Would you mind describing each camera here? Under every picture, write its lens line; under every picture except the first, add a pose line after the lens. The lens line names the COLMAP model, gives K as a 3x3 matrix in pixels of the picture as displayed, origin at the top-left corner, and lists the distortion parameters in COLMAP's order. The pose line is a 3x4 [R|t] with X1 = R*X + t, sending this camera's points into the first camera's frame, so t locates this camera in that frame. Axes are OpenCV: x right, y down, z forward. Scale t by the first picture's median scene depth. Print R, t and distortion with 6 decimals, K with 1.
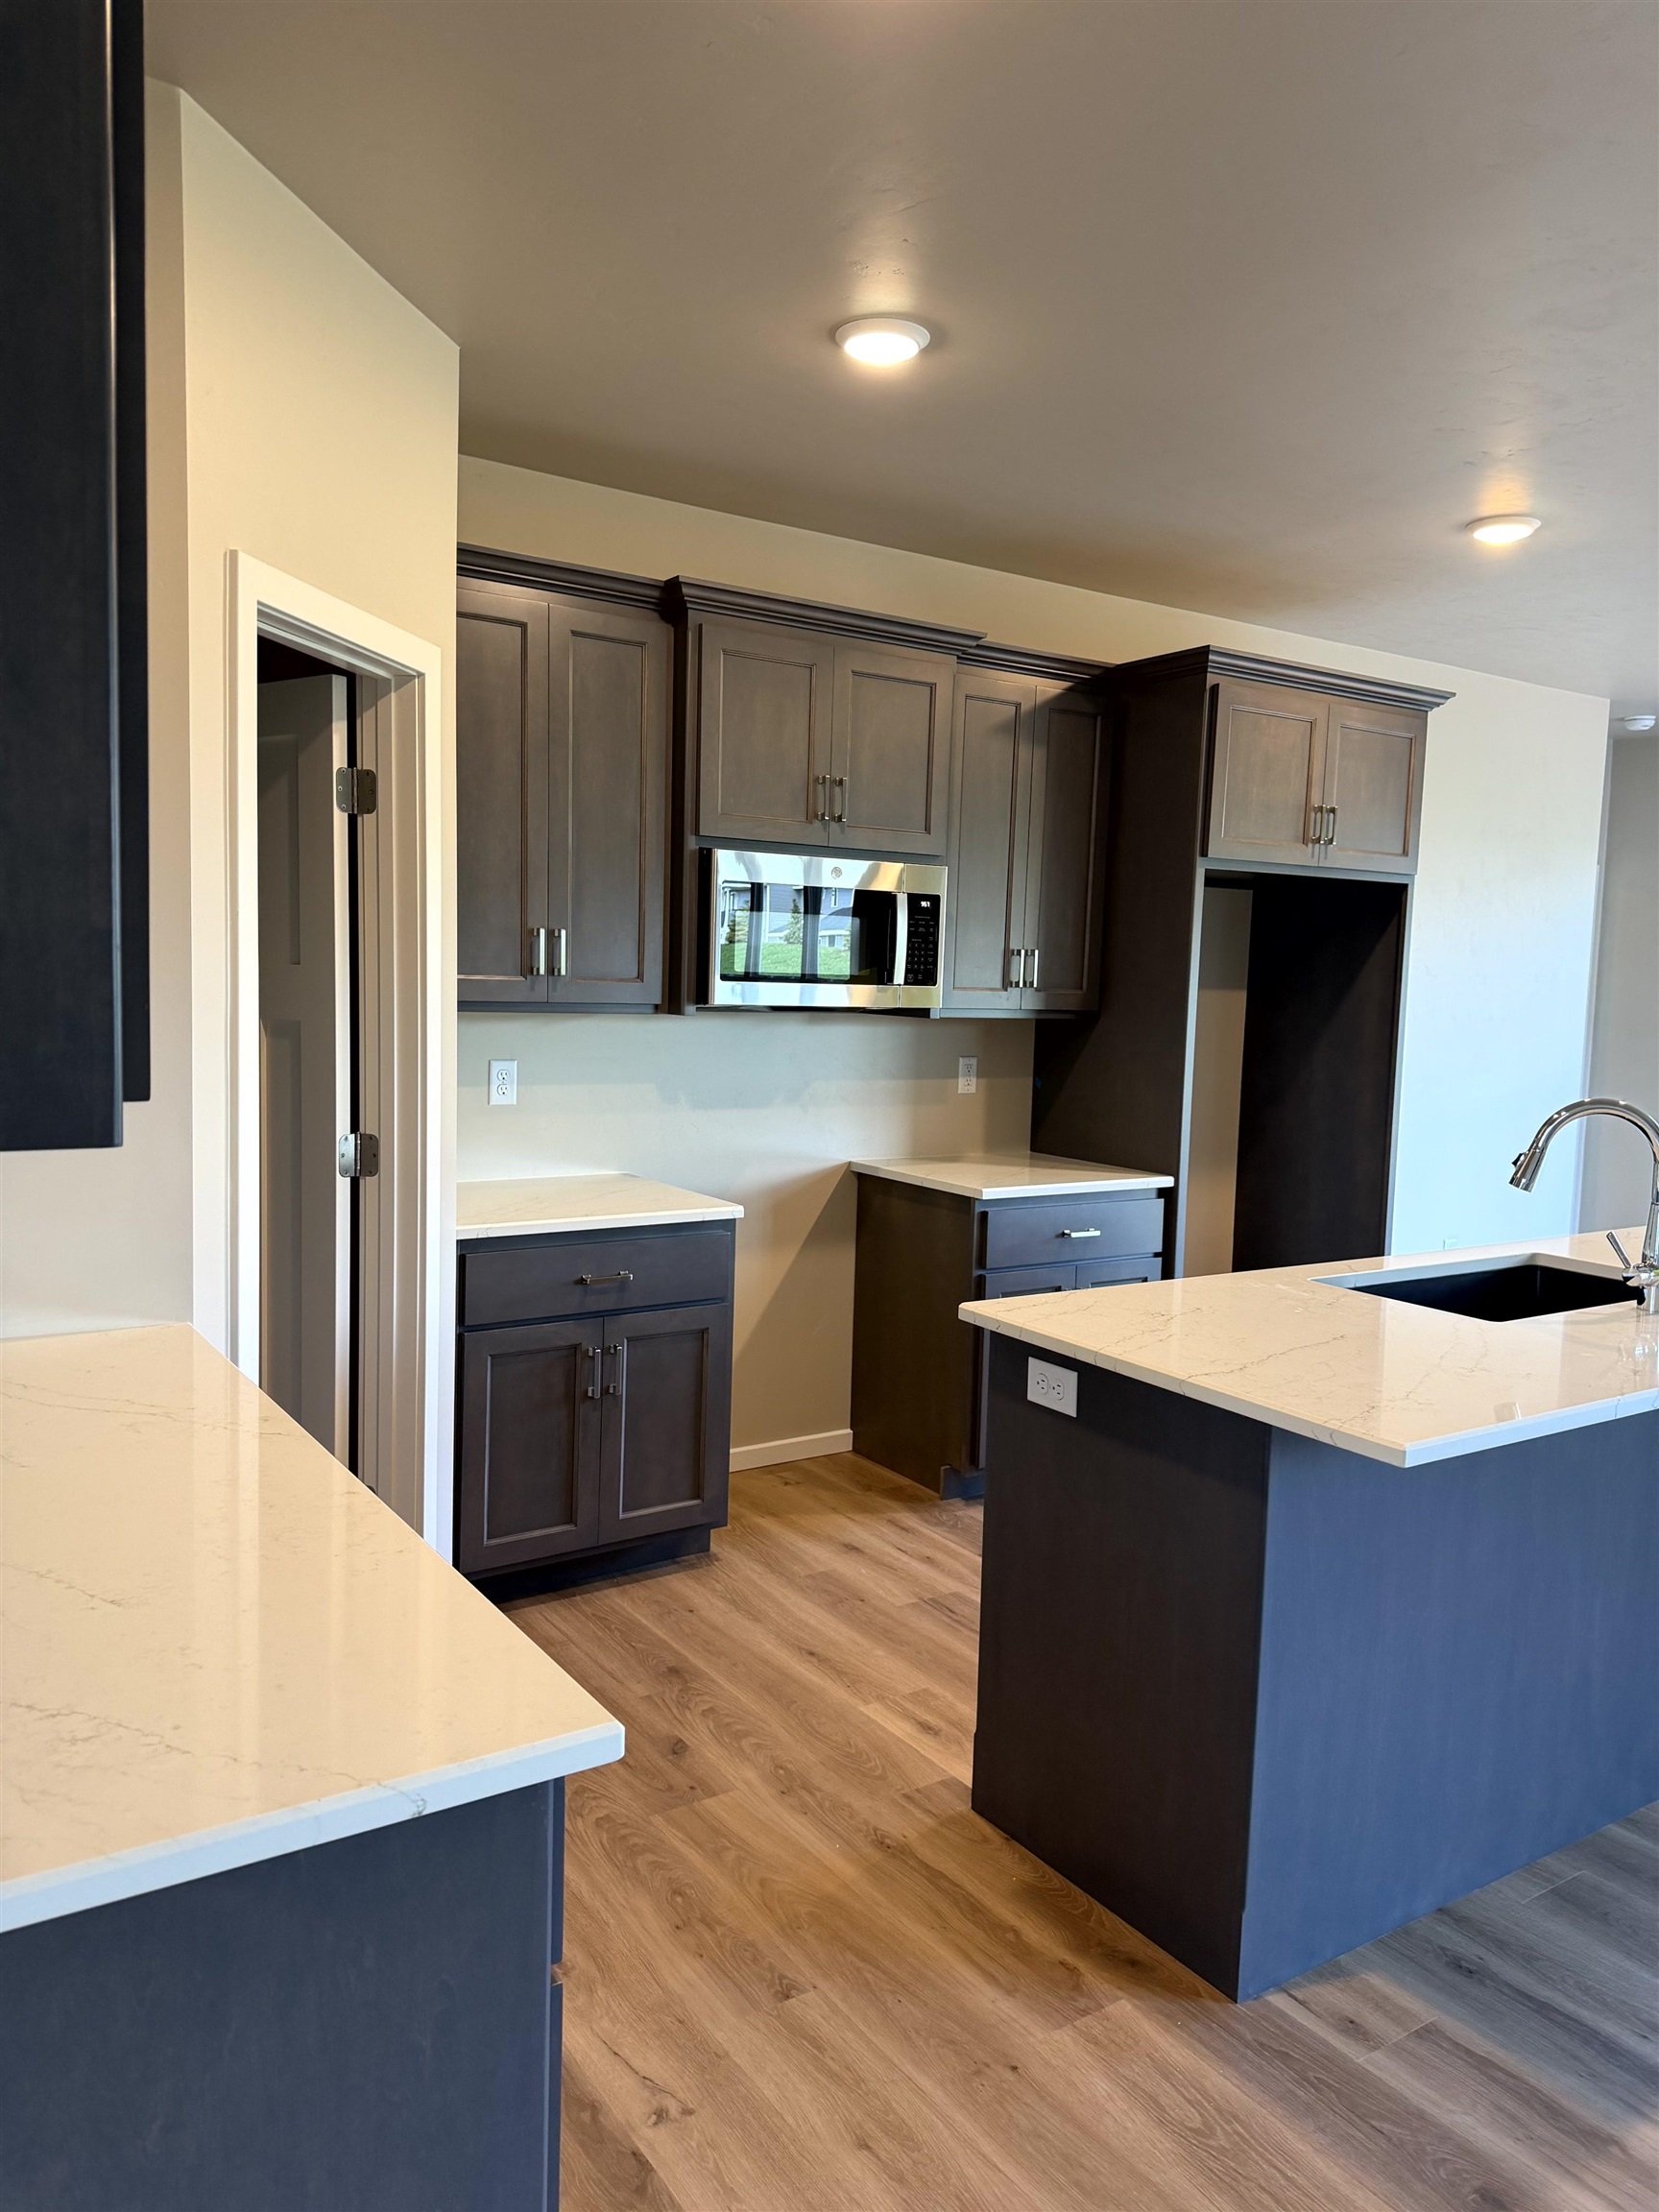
lens RADIAL K [[1568.3, 0, 847.9], [0, 1568.3, 1112.8], [0, 0, 1]] dist [-0.000668, -0.000116]
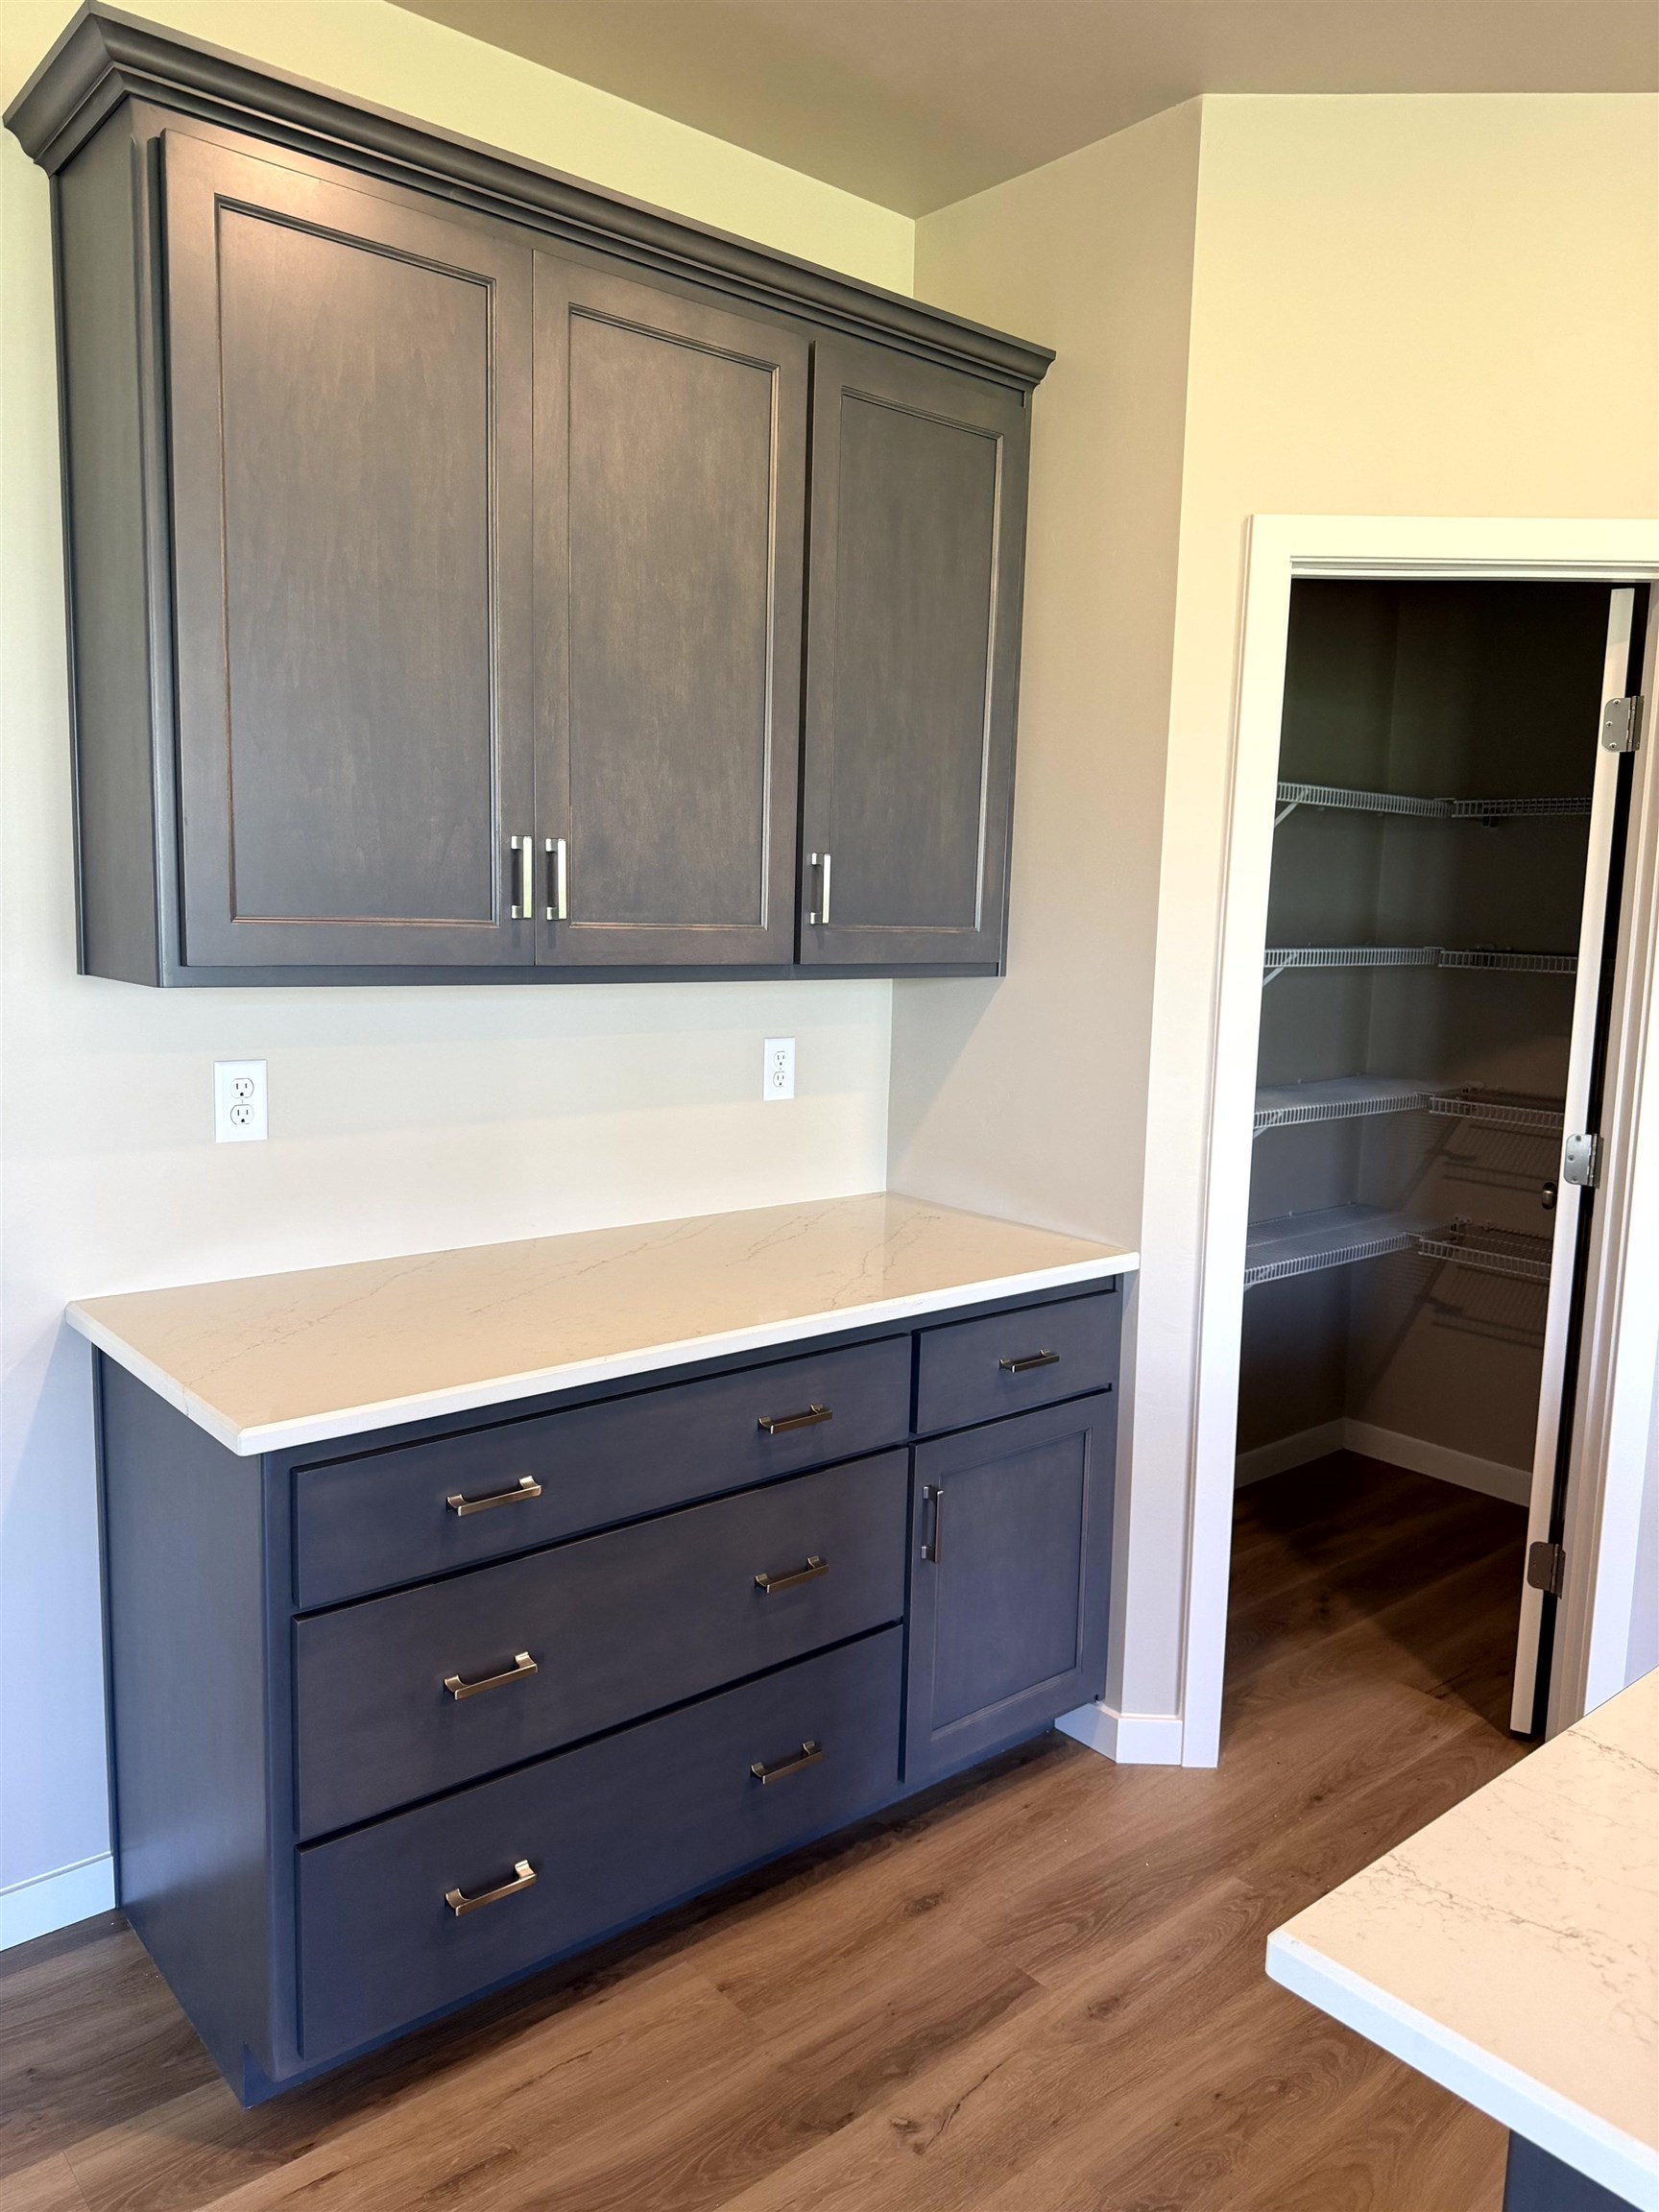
lens RADIAL K [[1556.0, 0, 829.5], [0, 1556.0, 1106.0], [0, 0, 1]] dist [0.089970, -0.124131]
pose [[0.113018, 0.106014, -0.987921, 0.551381], [-0.115514, 0.988951, 0.092910, -0.038758], [0.986855, 0.103618, 0.124015, 0.565559]]
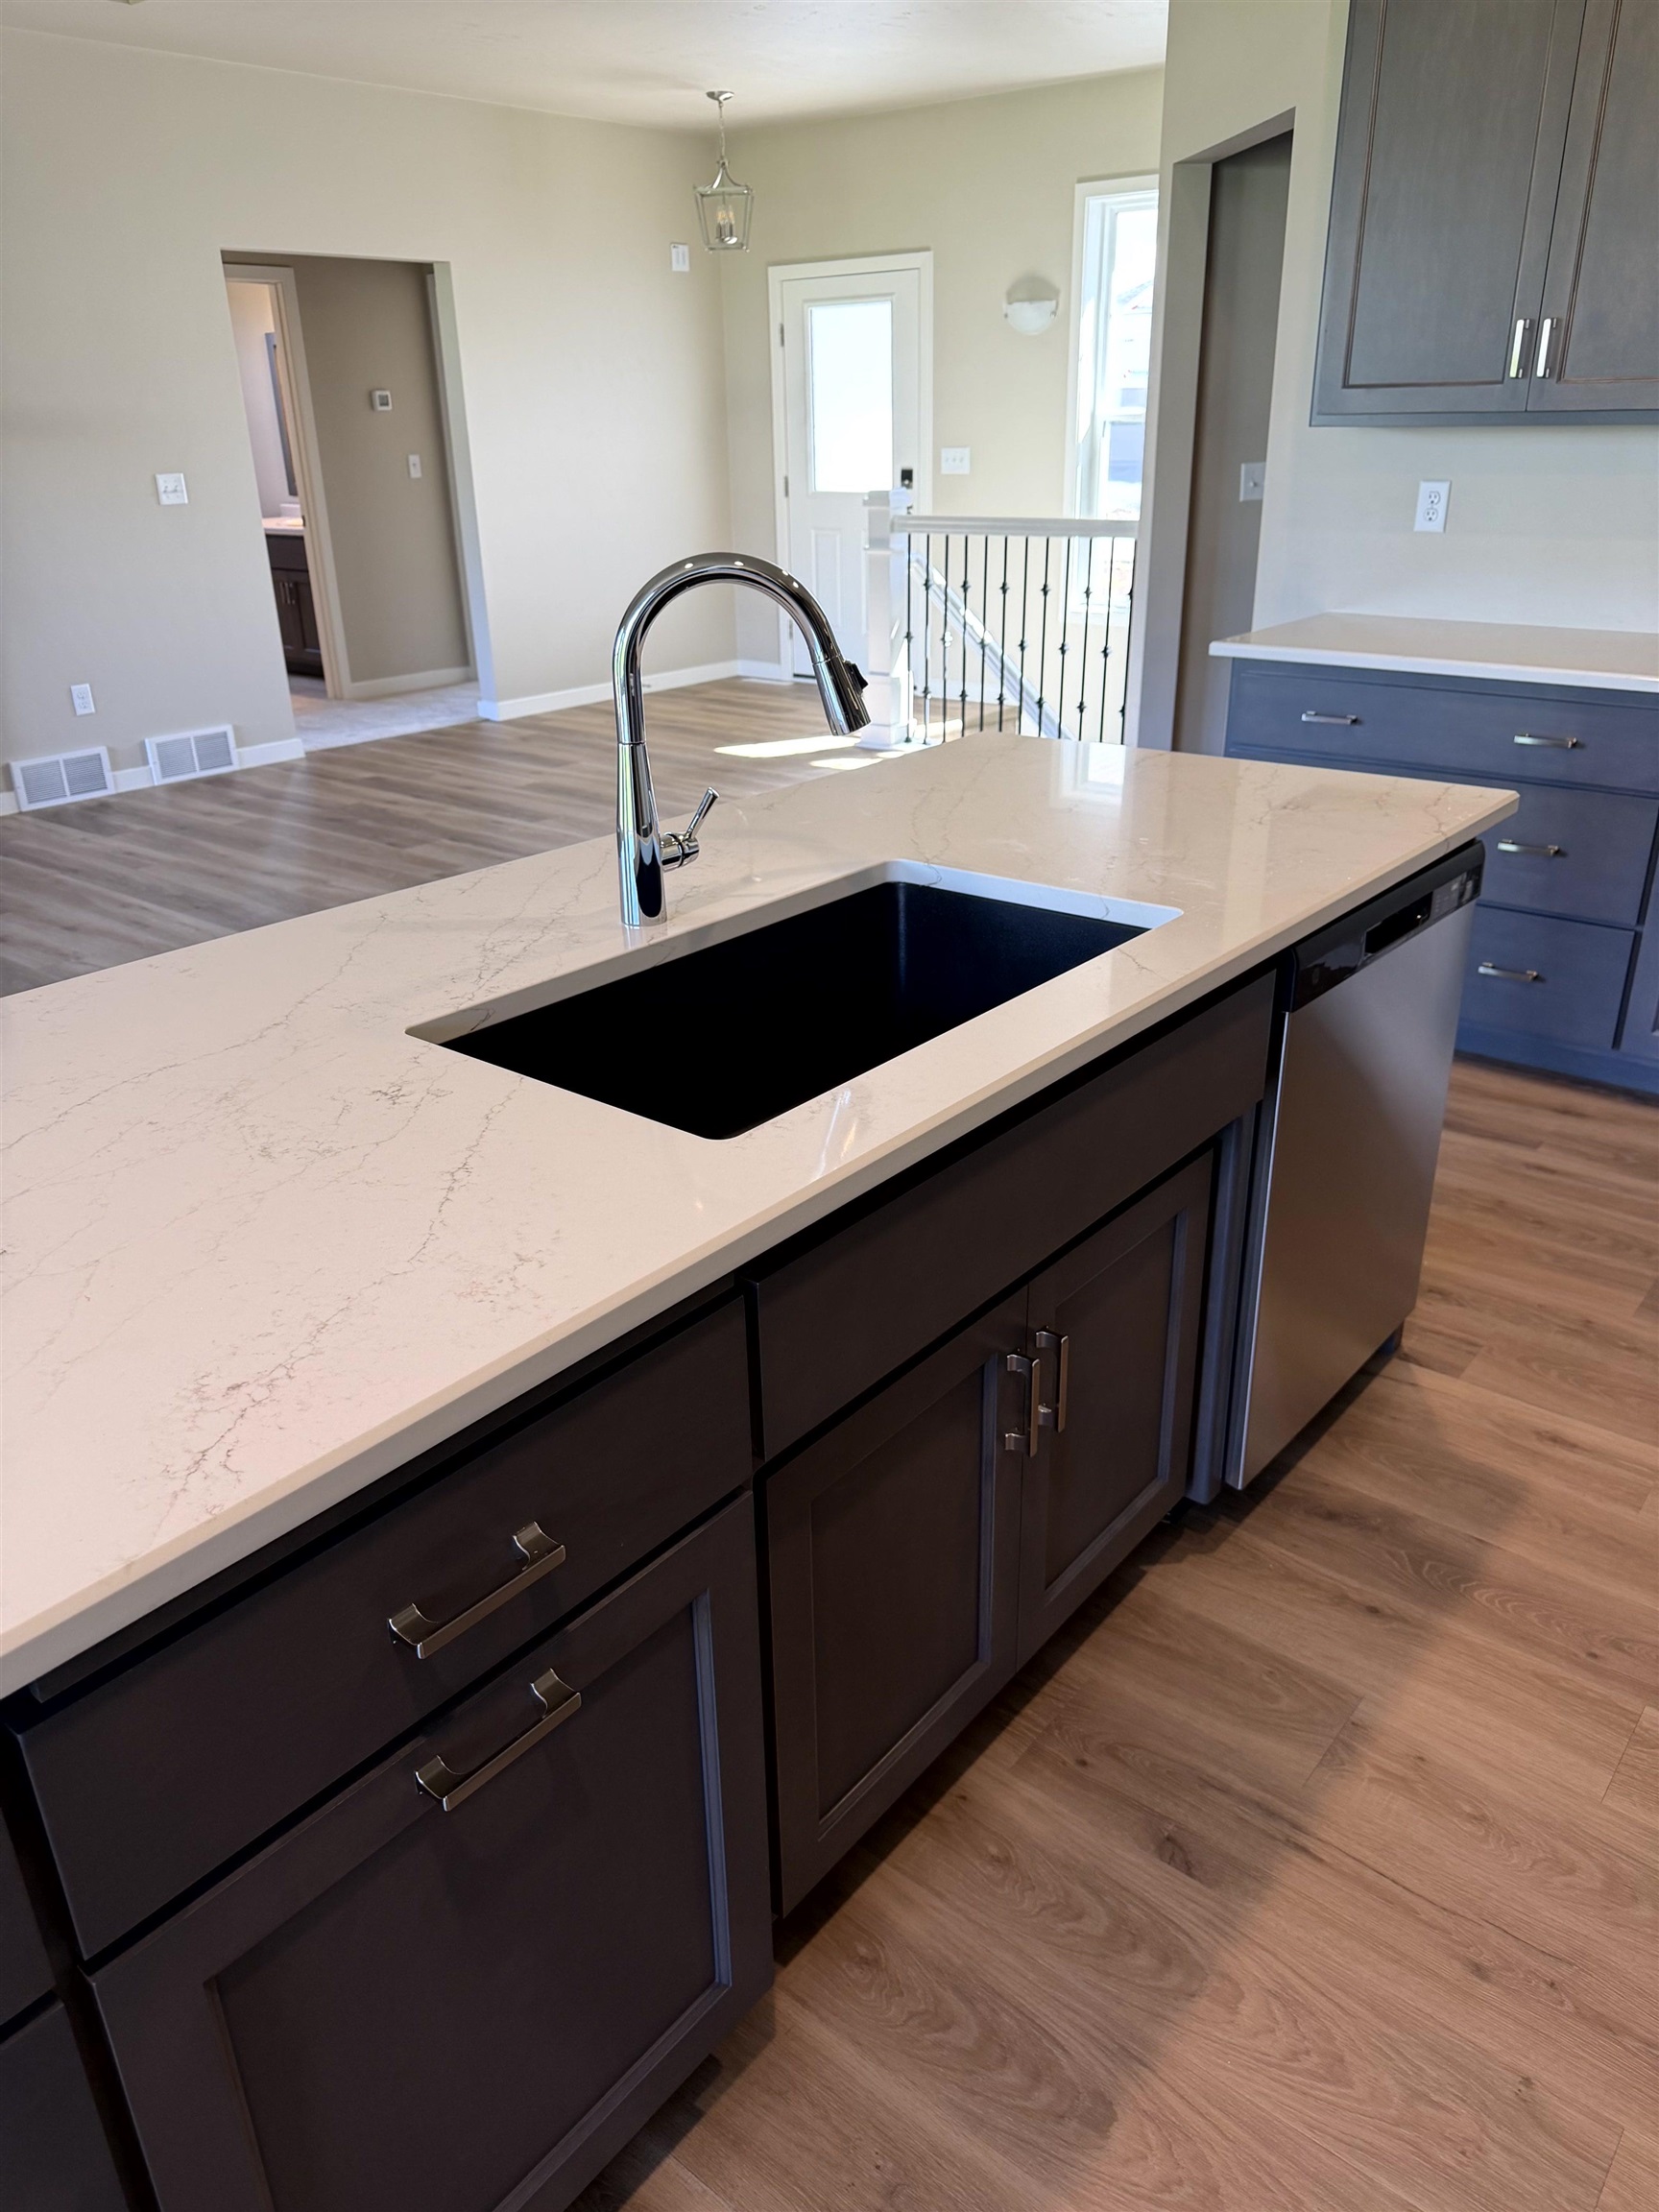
lens RADIAL K [[1610.2, 0, 829.5], [0, 1610.2, 1106.0], [0, 0, 1]] dist [-0.000125, -0.004820]
pose [[-0.958010, 0.101128, -0.268308, 0.646306], [-0.038897, 0.881256, 0.471037, -0.111584], [0.284083, 0.461695, -0.840318, 1.654495]]
